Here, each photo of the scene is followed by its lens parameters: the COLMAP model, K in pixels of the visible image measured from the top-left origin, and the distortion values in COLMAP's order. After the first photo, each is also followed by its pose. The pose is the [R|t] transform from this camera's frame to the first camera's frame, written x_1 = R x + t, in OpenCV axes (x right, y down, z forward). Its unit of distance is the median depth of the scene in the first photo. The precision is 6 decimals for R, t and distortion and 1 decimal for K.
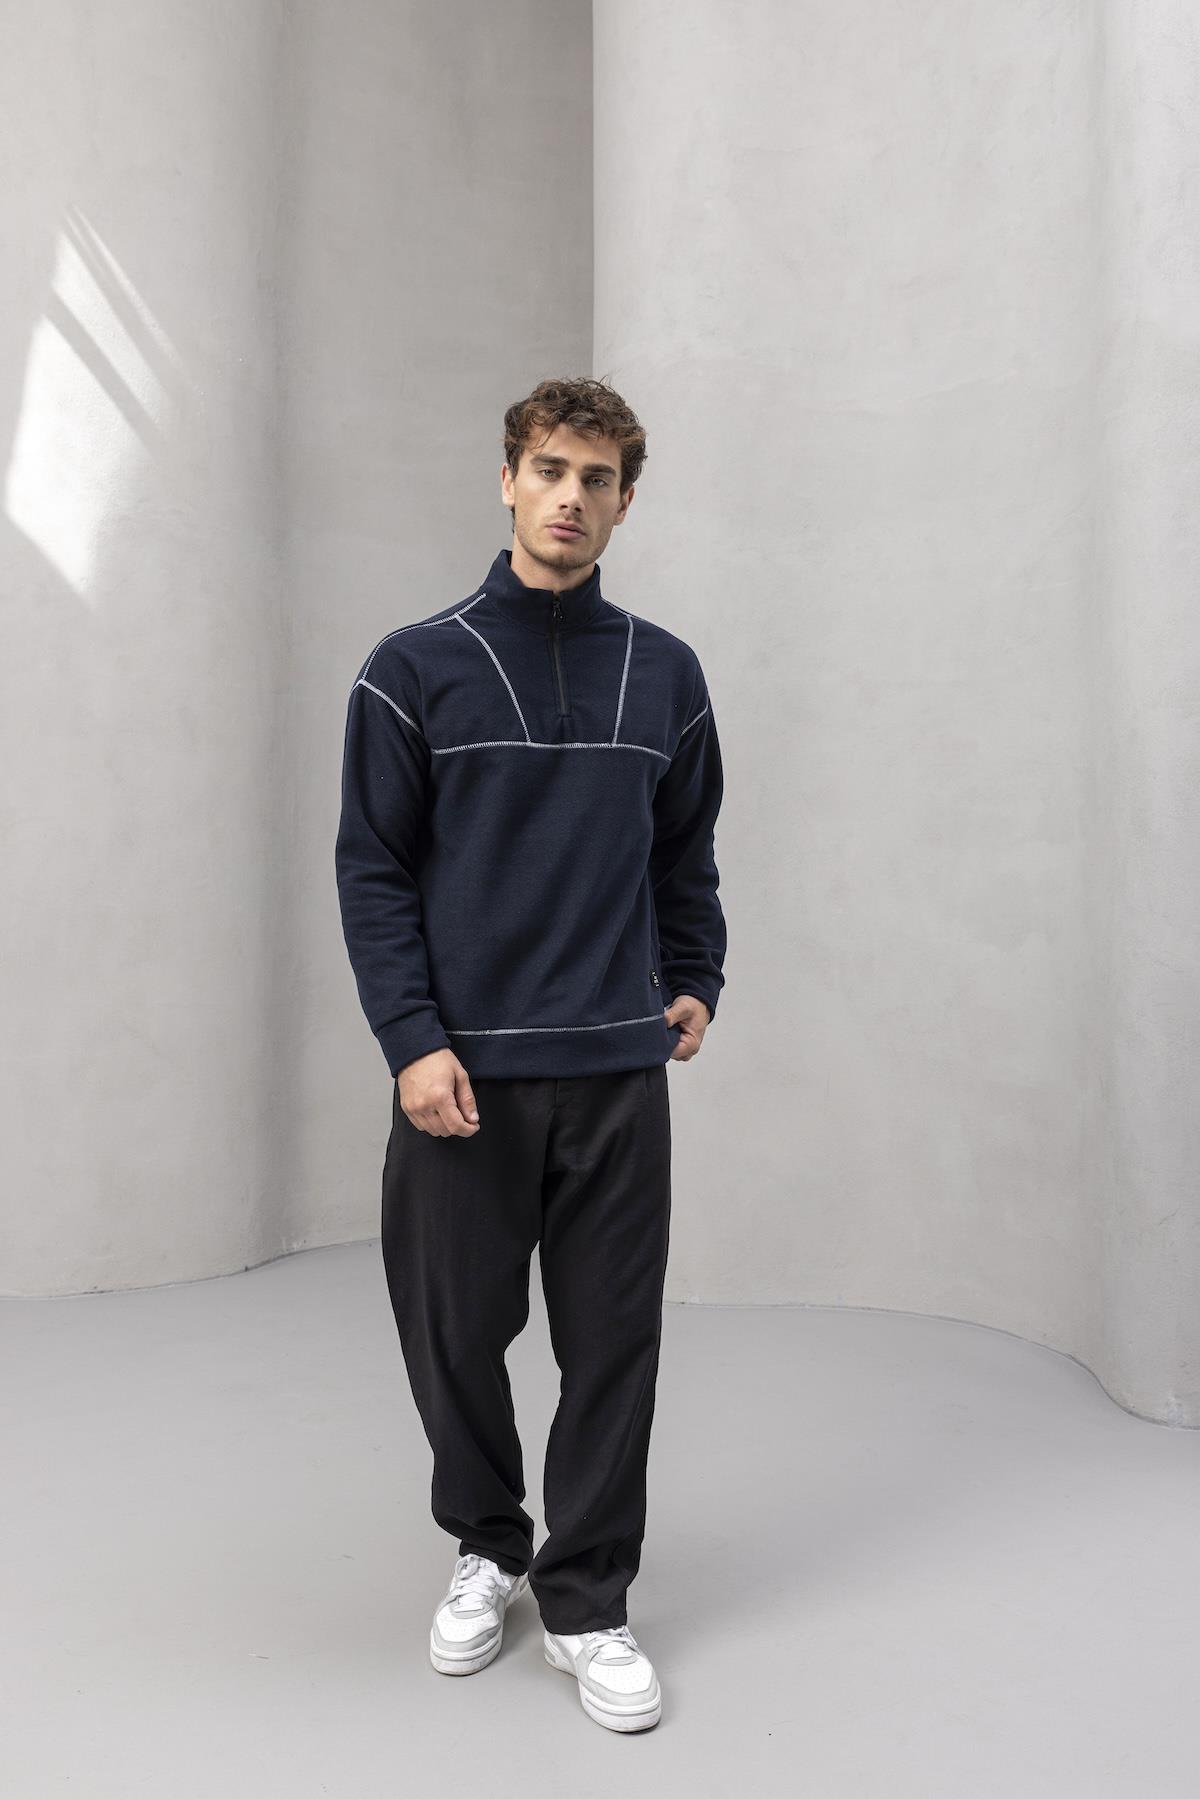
lens RADIAL K [[1576.4, 0, 608.1], [0, 1576.4, 905.8], [0, 0, 1]] dist [-0.019604, 0.026874]
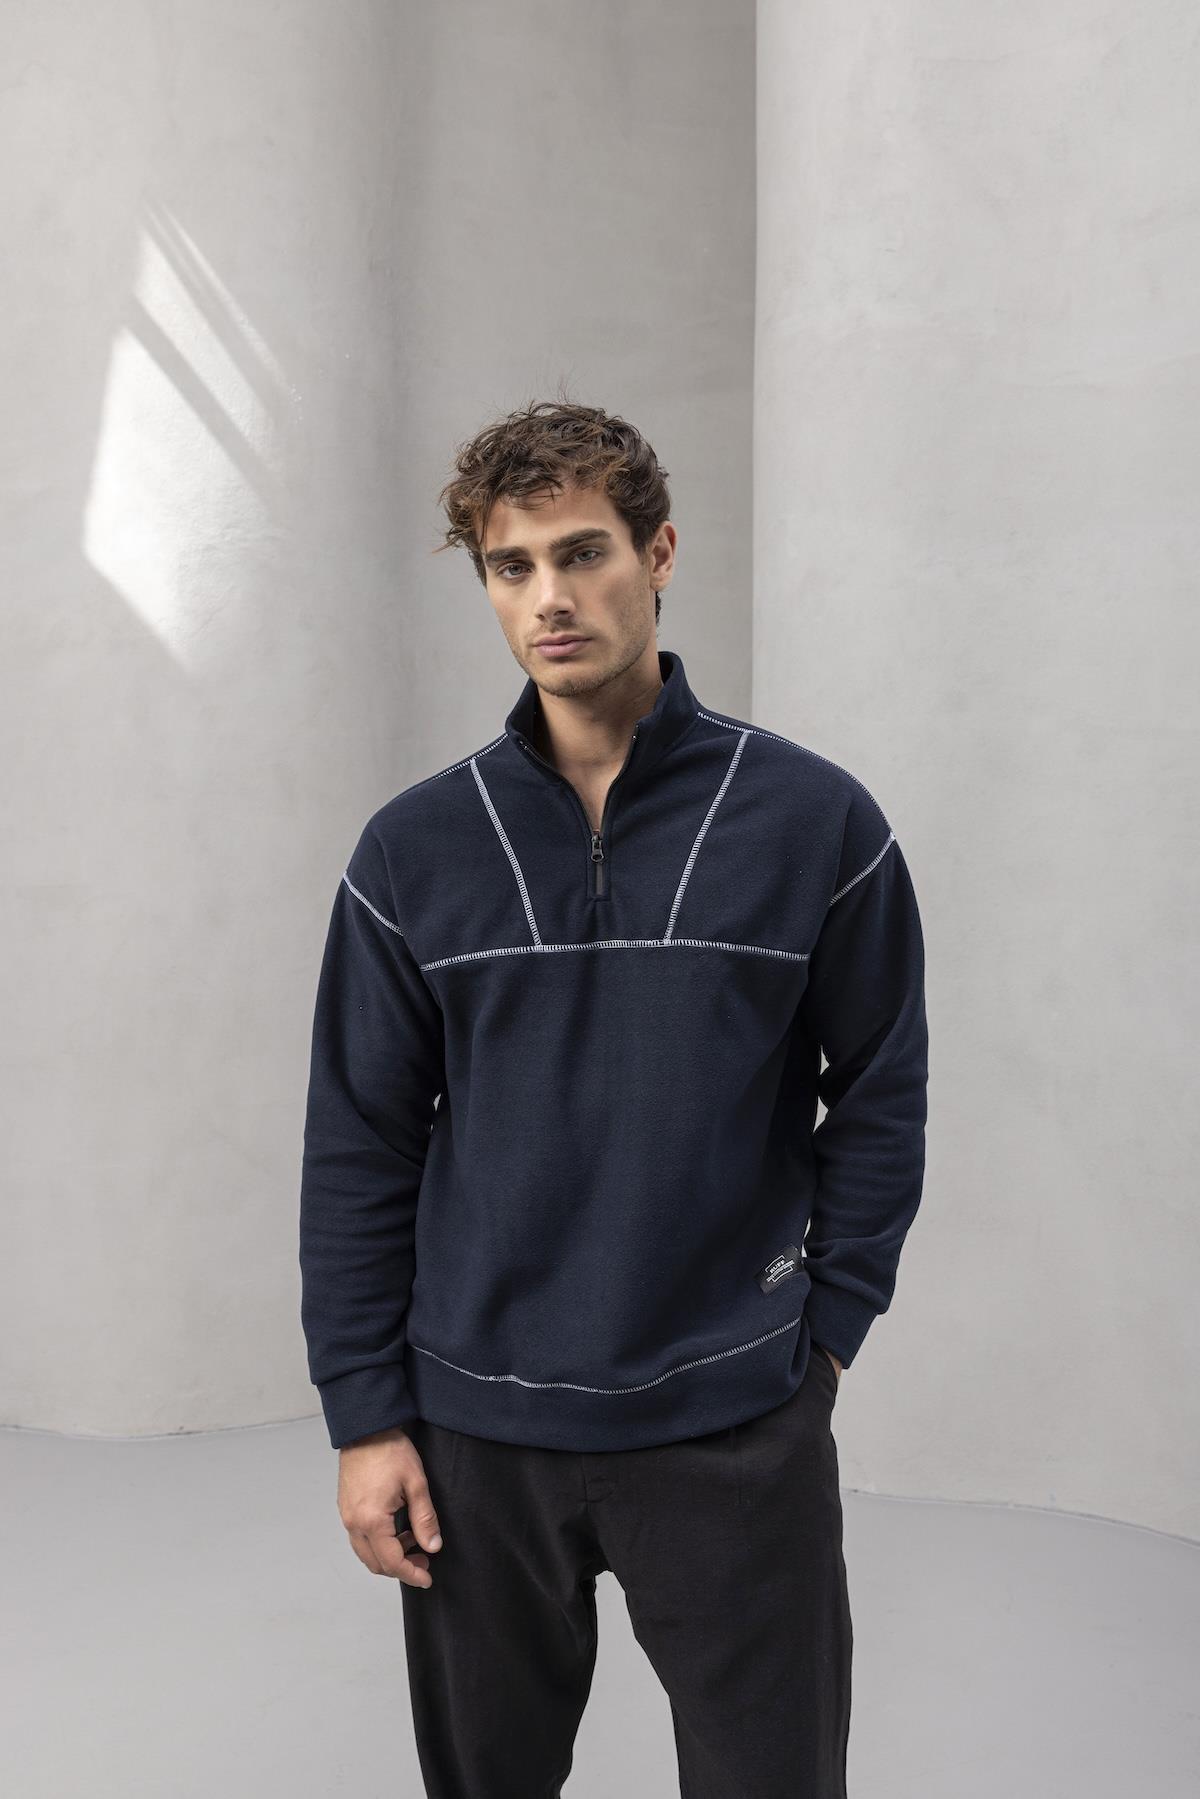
lens RADIAL K [[1576.4, 0, 610.5], [0, 1576.4, 899.9], [0, 0, 1]] dist [-0.019604, 0.026874]
pose [[0.988753, 0.000529, -0.149554, 0.042049], [0.002222, 0.999831, 0.018223, -0.068000], [0.149539, -0.018350, 0.988586, 0.172287]]
